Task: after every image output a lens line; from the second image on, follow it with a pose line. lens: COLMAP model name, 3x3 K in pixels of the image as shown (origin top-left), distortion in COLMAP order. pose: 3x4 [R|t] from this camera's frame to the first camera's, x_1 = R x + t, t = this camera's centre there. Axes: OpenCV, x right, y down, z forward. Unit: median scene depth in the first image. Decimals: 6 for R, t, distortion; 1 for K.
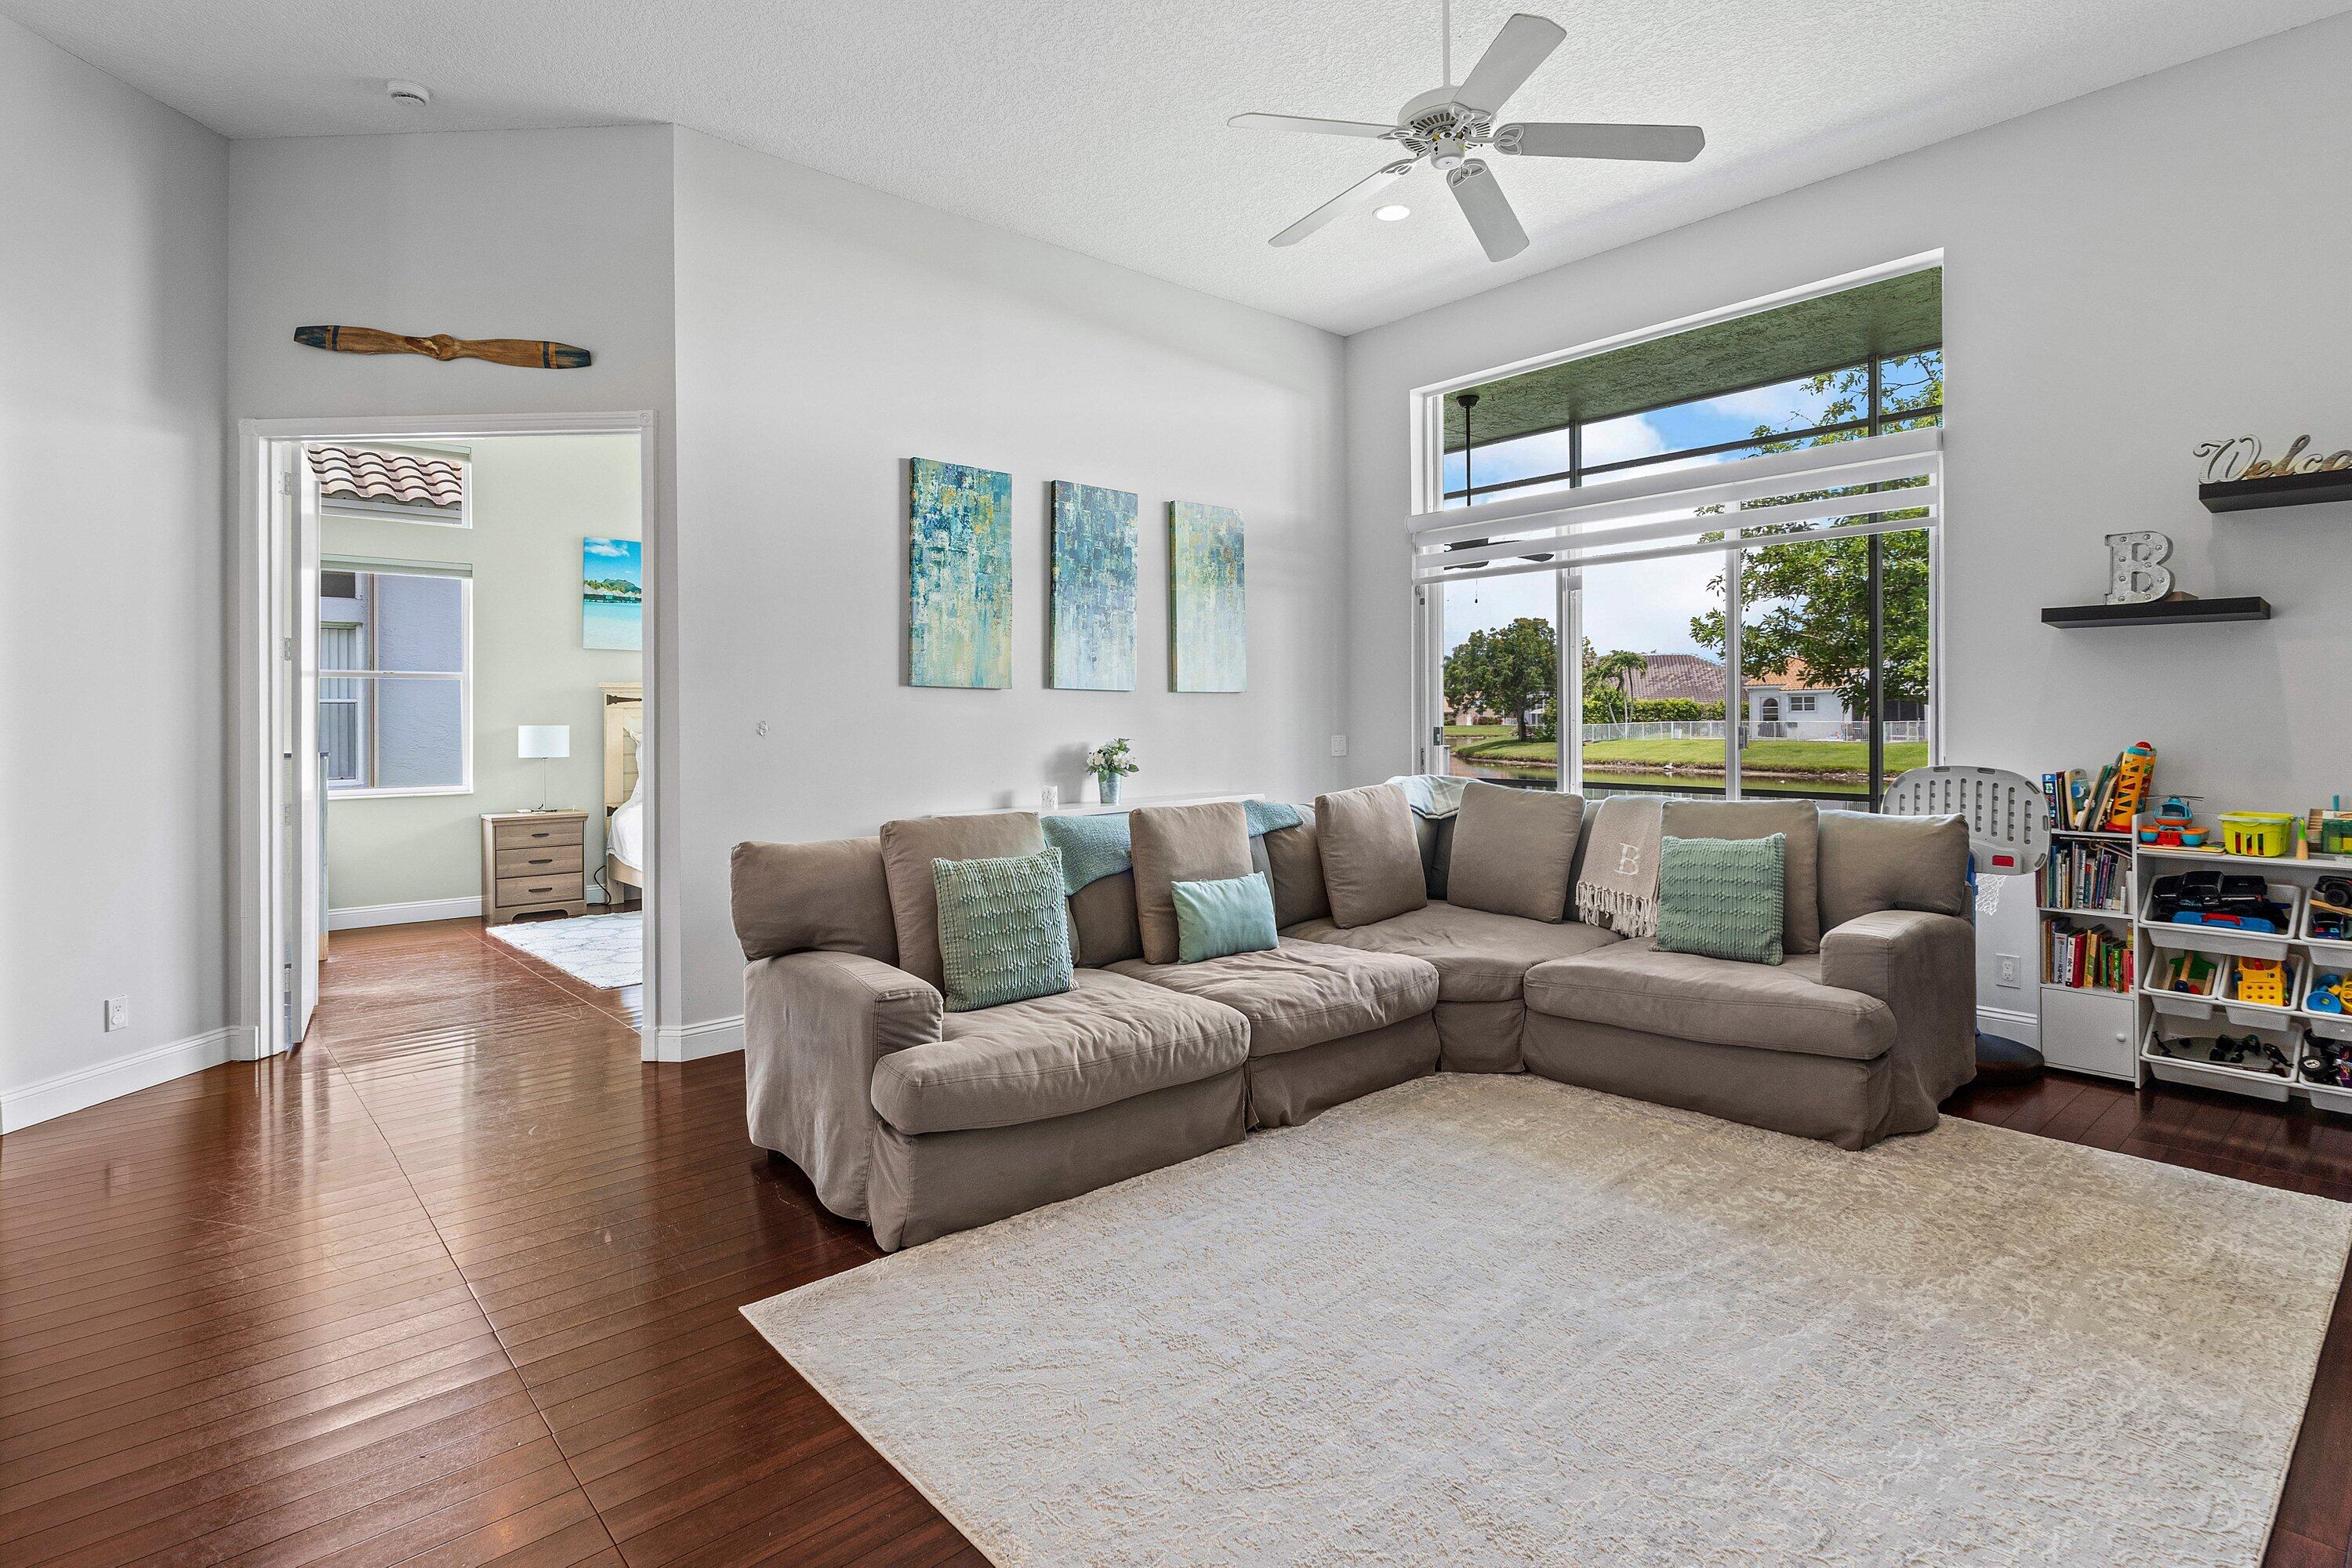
lens RADIAL K [[1189.3, 0, 1211.5], [0, 1189.3, 722.2], [0, 0, 1]] dist [0.019985, -0.001324]
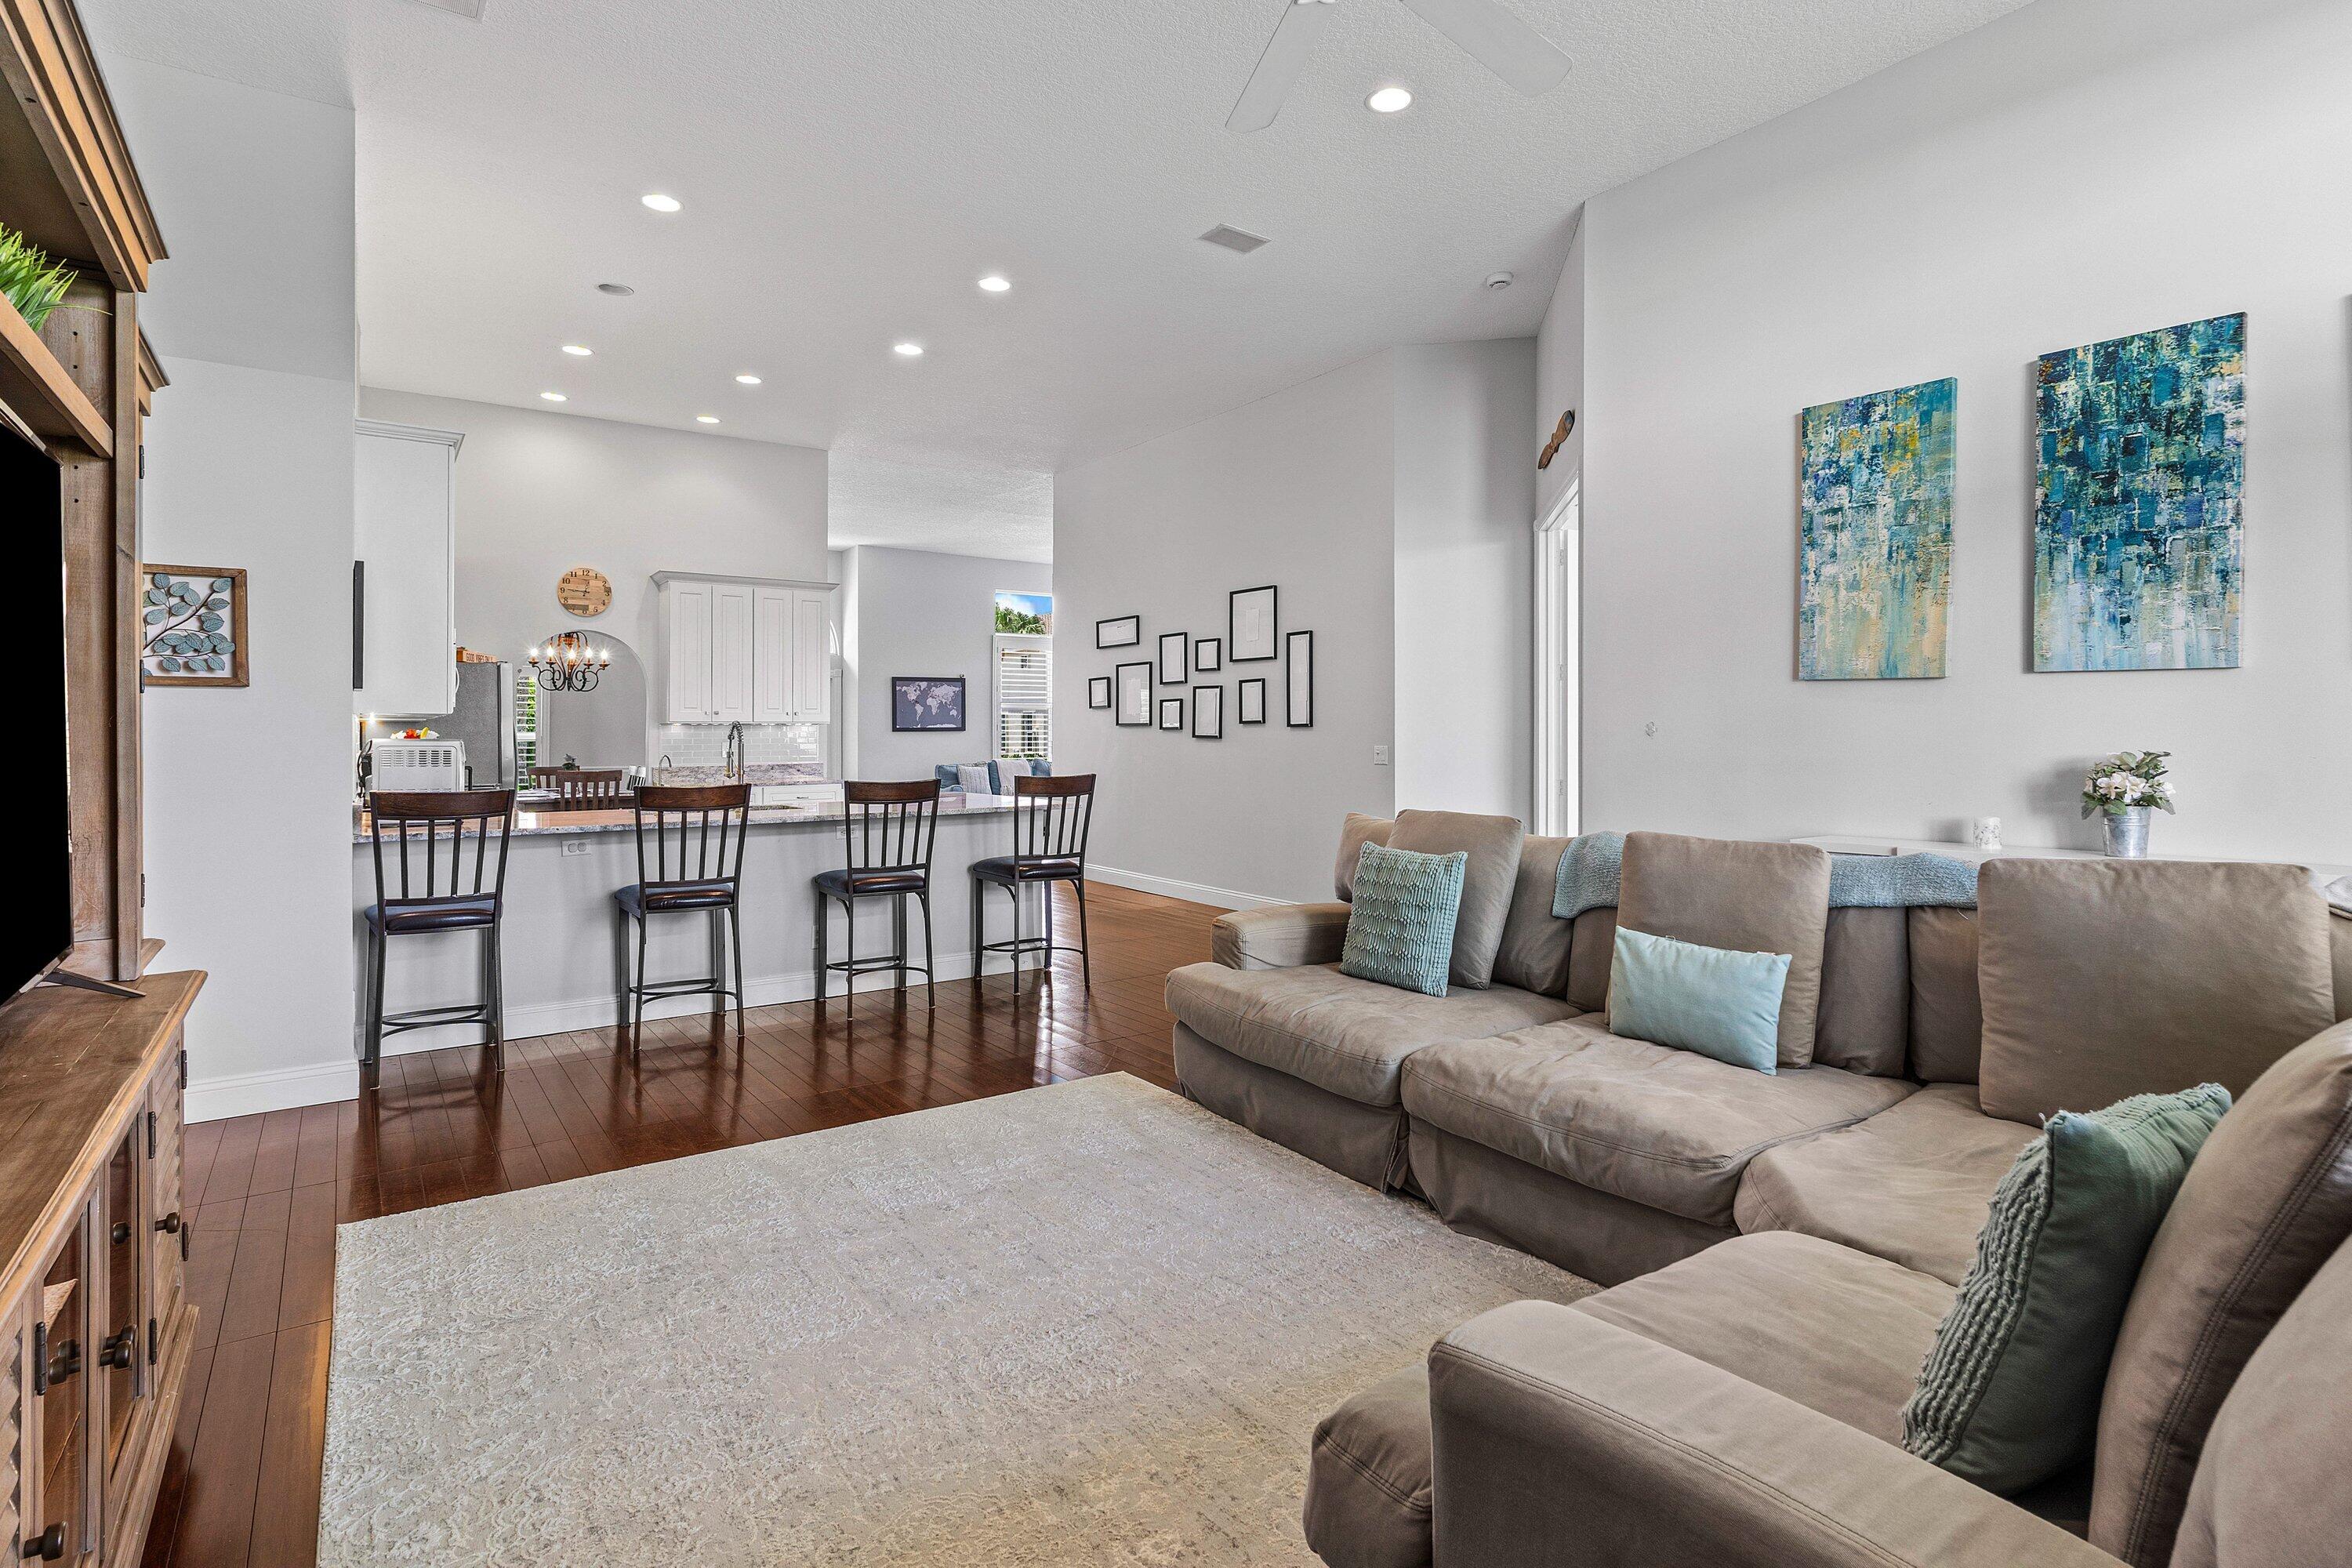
lens RADIAL K [[1189.3, 0, 1166.0], [0, 1189.3, 725.9], [0, 0, 1]] dist [0.019985, -0.001324]
pose [[-0.132173, 0.003609, -0.991220, 0.630372], [0.002282, 0.999992, 0.003336, -0.001861], [0.991224, -0.001821, -0.132180, 0.644835]]
